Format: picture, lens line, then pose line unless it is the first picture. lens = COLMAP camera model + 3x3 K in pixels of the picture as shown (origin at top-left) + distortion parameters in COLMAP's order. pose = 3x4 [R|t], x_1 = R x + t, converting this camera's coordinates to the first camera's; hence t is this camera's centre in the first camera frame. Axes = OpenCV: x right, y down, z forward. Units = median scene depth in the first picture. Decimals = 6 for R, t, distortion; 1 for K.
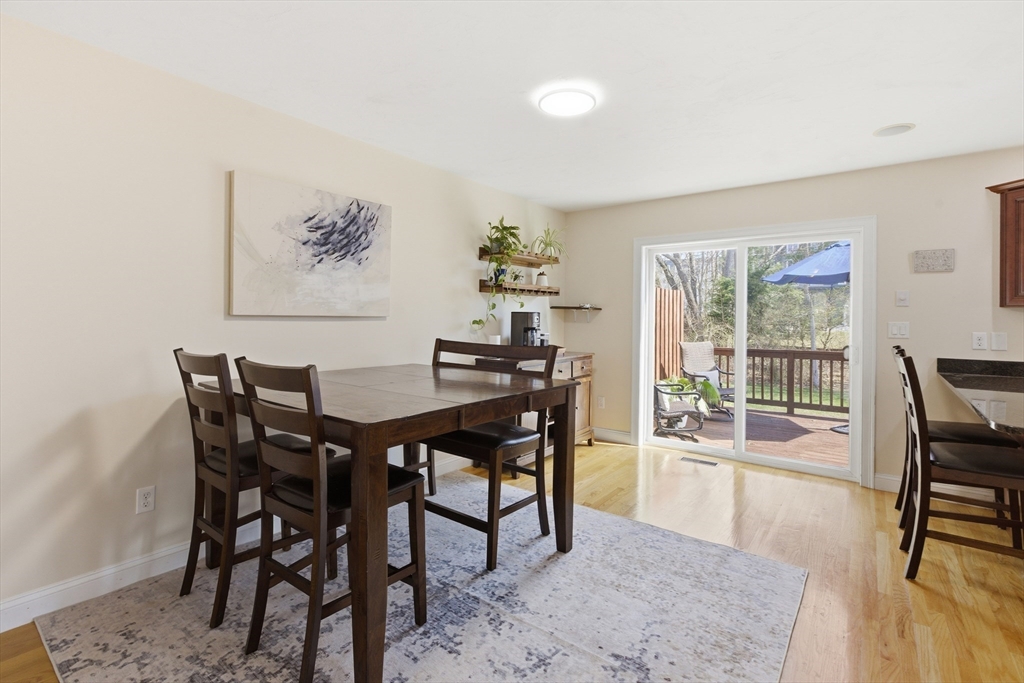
lens RADIAL K [[472.8, 0, 511.0], [0, 472.8, 317.1], [0, 0, 1]] dist [-0.003116, 0.000628]
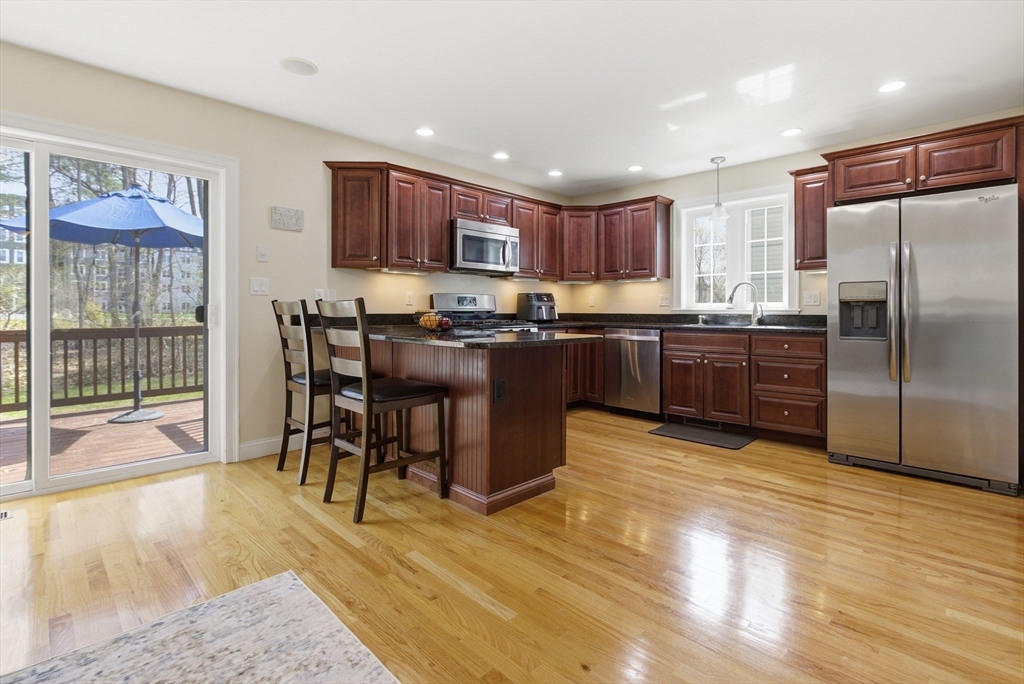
lens RADIAL K [[479.3, 0, 515.0], [0, 479.3, 312.4], [0, 0, 1]] dist [-0.004938, 0.000074]
pose [[0.127779, -0.014671, 0.991694, -0.083827], [-0.001603, 0.999886, 0.014998, 0.075315], [-0.991801, -0.003506, 0.127741, 0.424988]]
